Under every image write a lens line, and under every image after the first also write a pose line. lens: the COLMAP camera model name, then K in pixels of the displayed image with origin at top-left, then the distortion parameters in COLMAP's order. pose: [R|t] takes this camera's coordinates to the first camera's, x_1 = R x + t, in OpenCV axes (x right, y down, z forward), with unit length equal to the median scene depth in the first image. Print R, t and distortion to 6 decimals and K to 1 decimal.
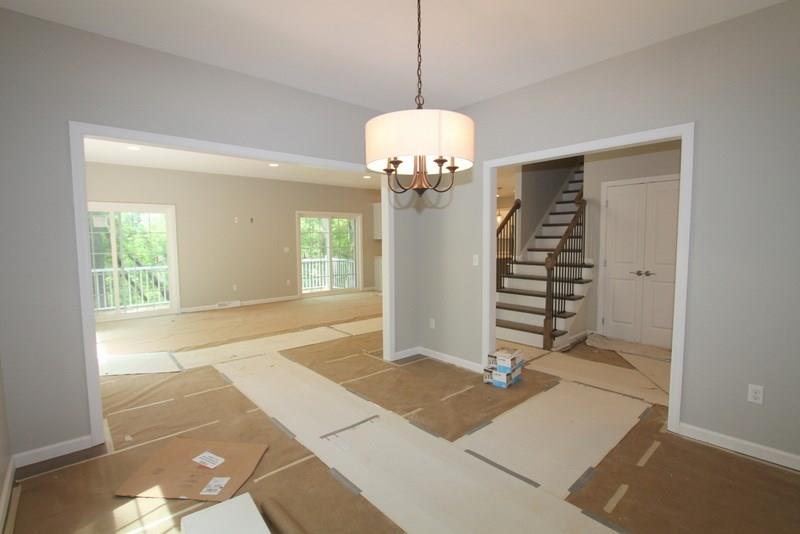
lens RADIAL K [[386.3, 0, 400.0], [0, 386.3, 267.0], [0, 0, 1]] dist [-0.002414, -0.000114]
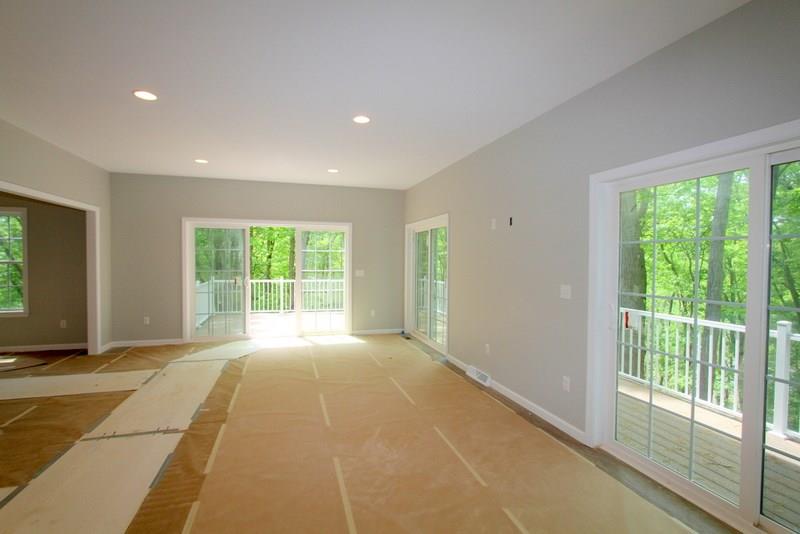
lens RADIAL K [[386.3, 0, 400.0], [0, 386.3, 267.0], [0, 0, 1]] dist [-0.002414, -0.000114]
pose [[-0.443352, 0.030109, -0.895842, 0.102867], [-0.059911, 0.996205, 0.063133, -0.081852], [0.894343, 0.081661, -0.439866, 1.028624]]
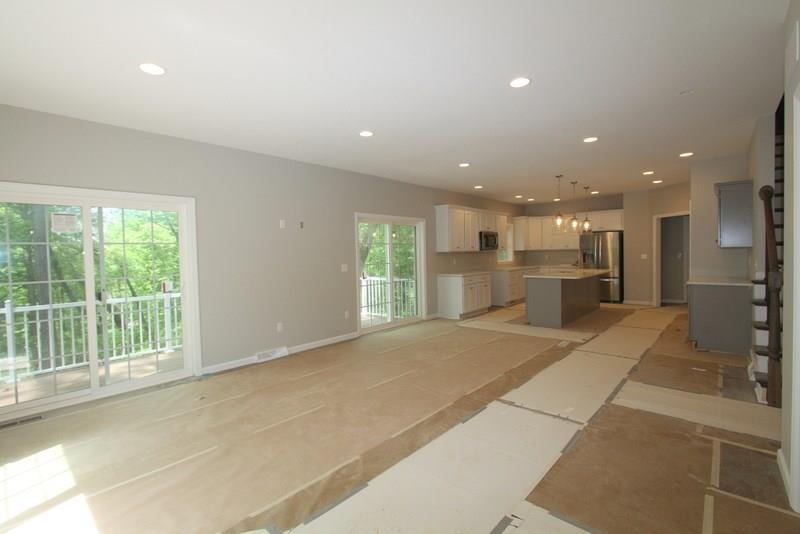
lens RADIAL K [[369.1, 0, 400.0], [0, 369.1, 267.0], [0, 0, 1]] dist [-0.005782, -0.000266]
pose [[0.992560, -0.017335, 0.120517, -0.275153], [0.021690, 0.999155, -0.034918, -0.020351], [-0.119810, 0.037272, 0.992097, 0.321499]]
